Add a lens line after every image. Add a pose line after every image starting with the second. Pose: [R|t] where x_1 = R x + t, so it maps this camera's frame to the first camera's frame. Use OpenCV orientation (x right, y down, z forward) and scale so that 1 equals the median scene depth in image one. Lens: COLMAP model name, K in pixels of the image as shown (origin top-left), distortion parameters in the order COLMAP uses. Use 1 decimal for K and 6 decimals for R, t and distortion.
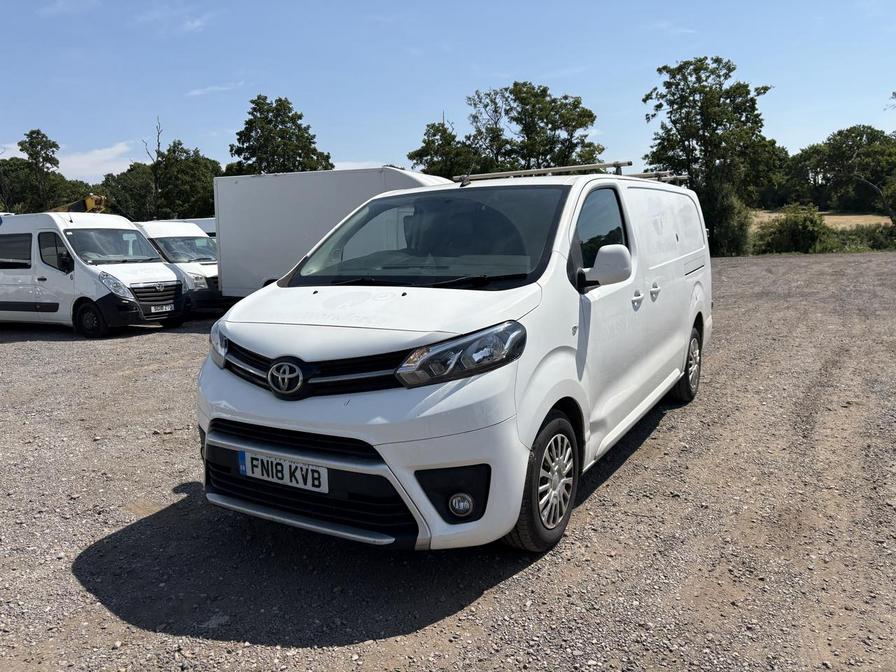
lens RADIAL K [[654.0, 0, 448.0], [0, 654.0, 336.0], [0, 0, 1]] dist [0.058601, -0.069314]
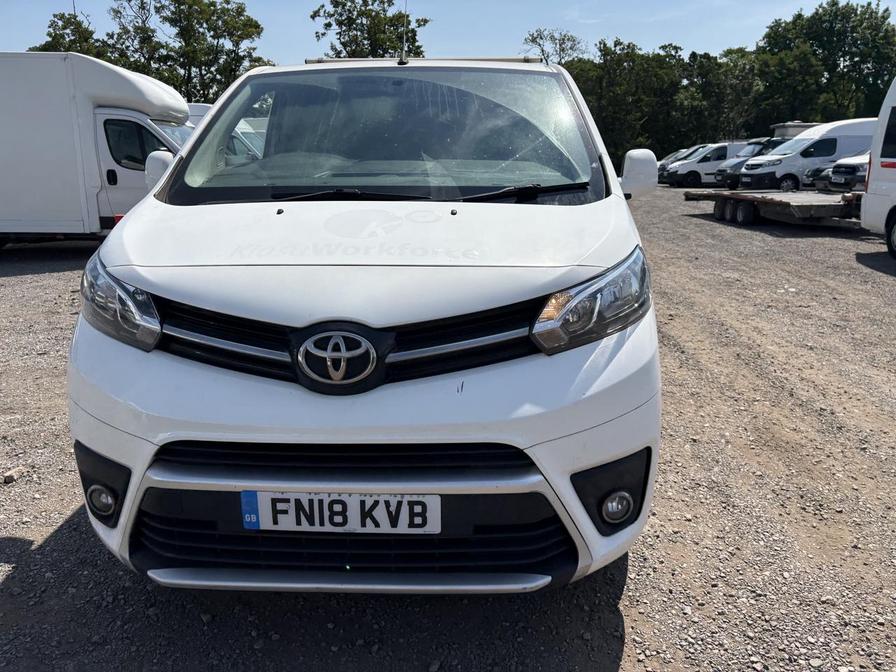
lens RADIAL K [[654.0, 0, 448.0], [0, 654.0, 336.0], [0, 0, 1]] dist [0.058601, -0.069314]
pose [[0.881922, -0.095655, 0.461588, -0.432818], [0.045278, 0.991857, 0.119033, -0.020742], [-0.469215, -0.084079, 0.879072, 0.446104]]
